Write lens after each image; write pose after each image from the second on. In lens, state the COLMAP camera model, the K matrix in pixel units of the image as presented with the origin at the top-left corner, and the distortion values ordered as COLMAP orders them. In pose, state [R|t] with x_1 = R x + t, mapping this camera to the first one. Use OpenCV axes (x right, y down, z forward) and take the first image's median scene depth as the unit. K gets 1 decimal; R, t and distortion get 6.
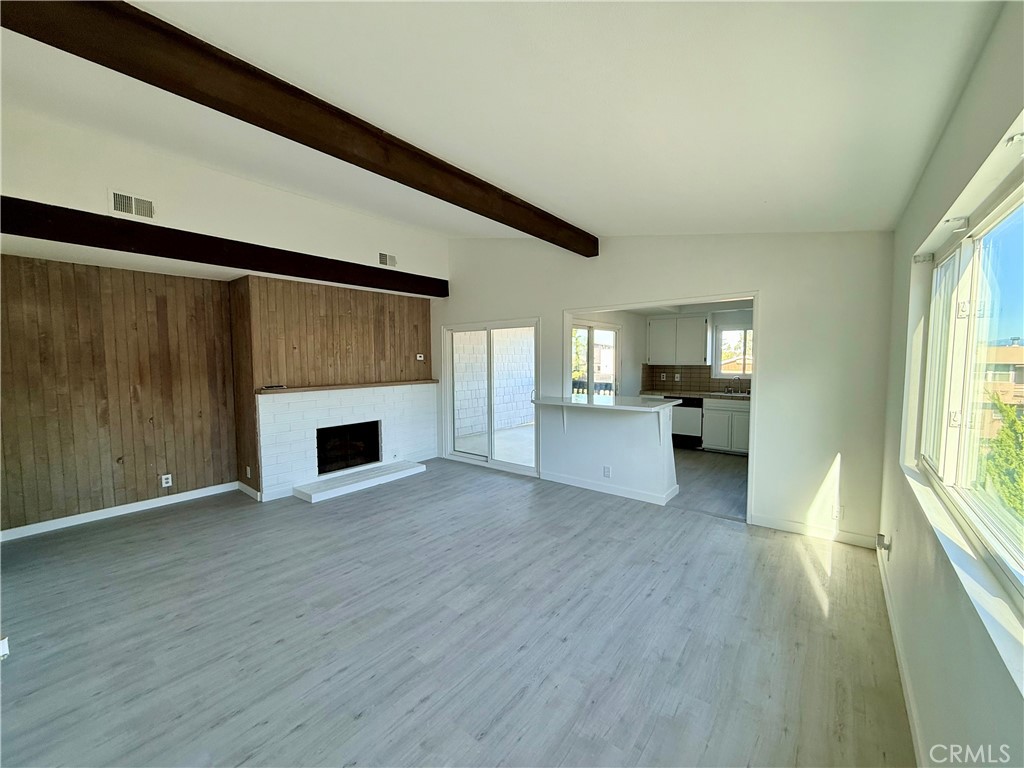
lens RADIAL K [[406.5, 0, 511.4], [0, 406.5, 383.7], [0, 0, 1]] dist [-0.002166, 0.000592]
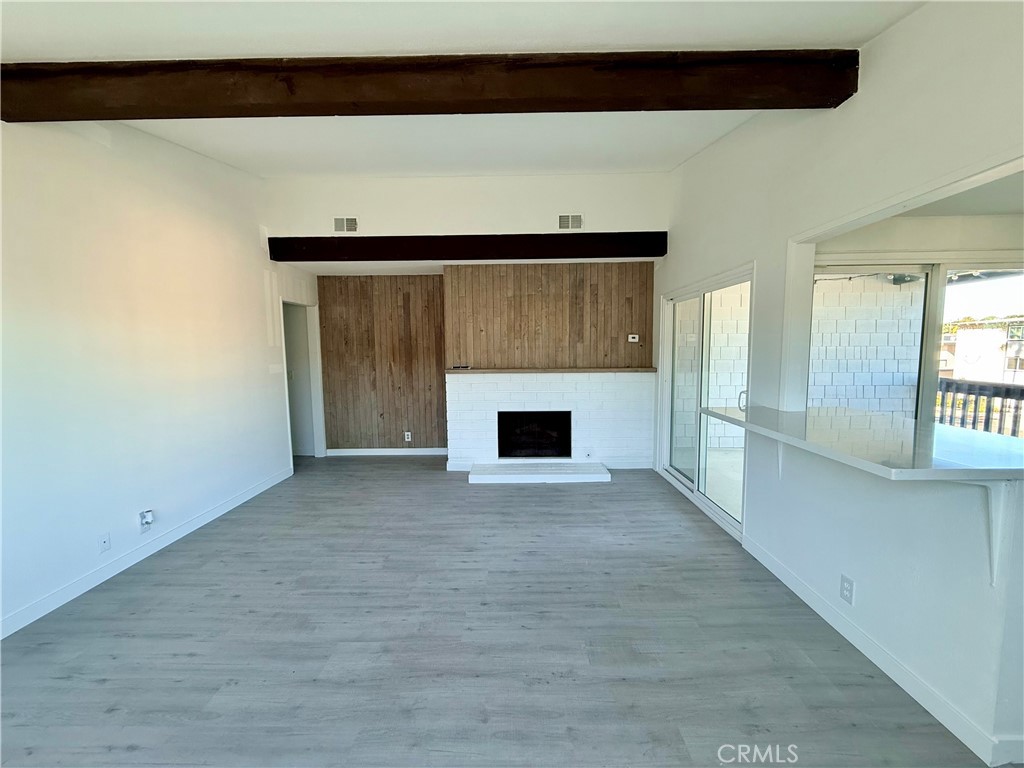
lens RADIAL K [[406.5, 0, 511.3], [0, 406.5, 383.6], [0, 0, 1]] dist [-0.002166, 0.000592]
pose [[0.615053, 0.070864, -0.785295, 0.399535], [-0.043658, 0.997486, 0.055818, -0.017933], [0.787276, -0.000047, 0.616600, 0.514387]]
